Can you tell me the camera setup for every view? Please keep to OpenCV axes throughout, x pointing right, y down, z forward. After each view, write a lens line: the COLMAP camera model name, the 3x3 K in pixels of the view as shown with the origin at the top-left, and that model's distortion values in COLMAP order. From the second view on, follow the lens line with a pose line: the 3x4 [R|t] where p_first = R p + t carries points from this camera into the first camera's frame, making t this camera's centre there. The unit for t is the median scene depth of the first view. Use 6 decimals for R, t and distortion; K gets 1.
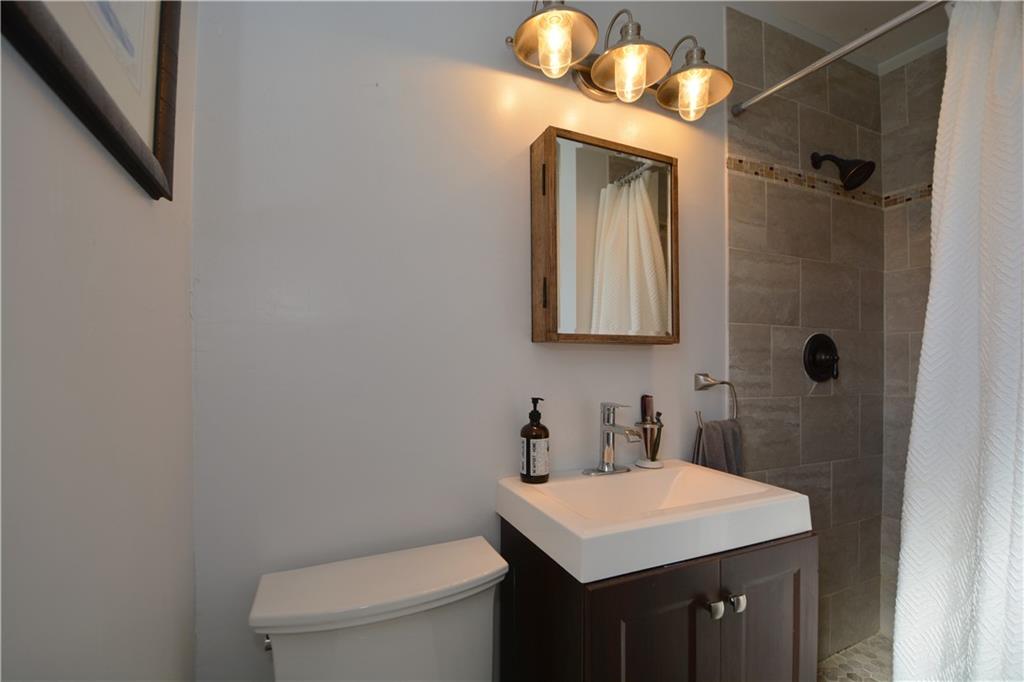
lens RADIAL K [[444.4, 0, 514.7], [0, 444.4, 352.4], [0, 0, 1]] dist [-0.000027, -0.014533]
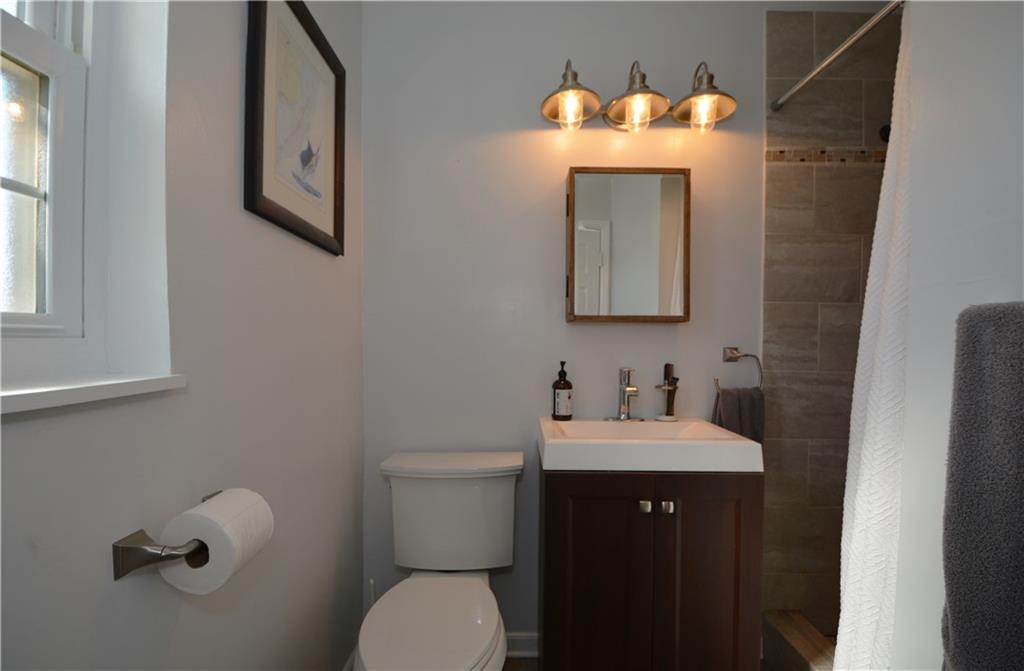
lens RADIAL K [[464.8, 0, 517.9], [0, 464.8, 343.4], [0, 0, 1]] dist [-0.019953, -0.000568]
pose [[0.912061, 0.005648, -0.410016, 0.393919], [0.002336, 0.999817, 0.018968, 0.013243], [0.410048, -0.018258, 0.911881, -0.303332]]
